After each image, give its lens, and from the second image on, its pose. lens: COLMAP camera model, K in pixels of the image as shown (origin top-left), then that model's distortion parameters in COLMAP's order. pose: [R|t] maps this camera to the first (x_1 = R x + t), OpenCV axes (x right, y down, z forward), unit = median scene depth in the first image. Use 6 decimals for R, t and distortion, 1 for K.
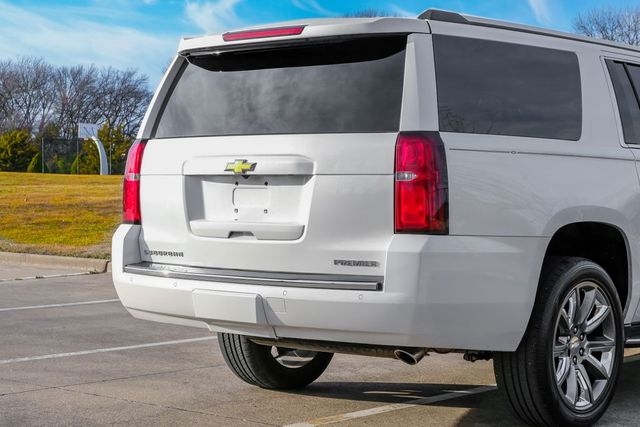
lens RADIAL K [[1232.2, 0, 319.3], [0, 1232.2, 250.1], [0, 0, 1]] dist [0.073906, 1.854778]
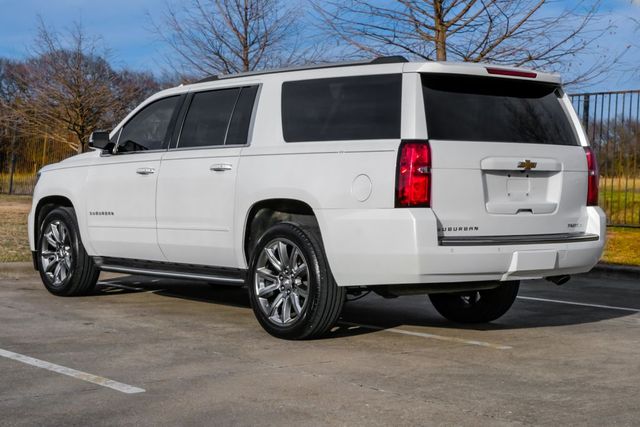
lens RADIAL K [[1232.2, 0, 319.3], [0, 1232.2, 250.1], [0, 0, 1]] dist [0.073906, 1.854778]
pose [[0.168215, -0.059758, 0.983937, -1.528109], [0.032467, 0.997955, 0.055058, -0.054221], [-0.985215, 0.022684, 0.169811, 0.973557]]
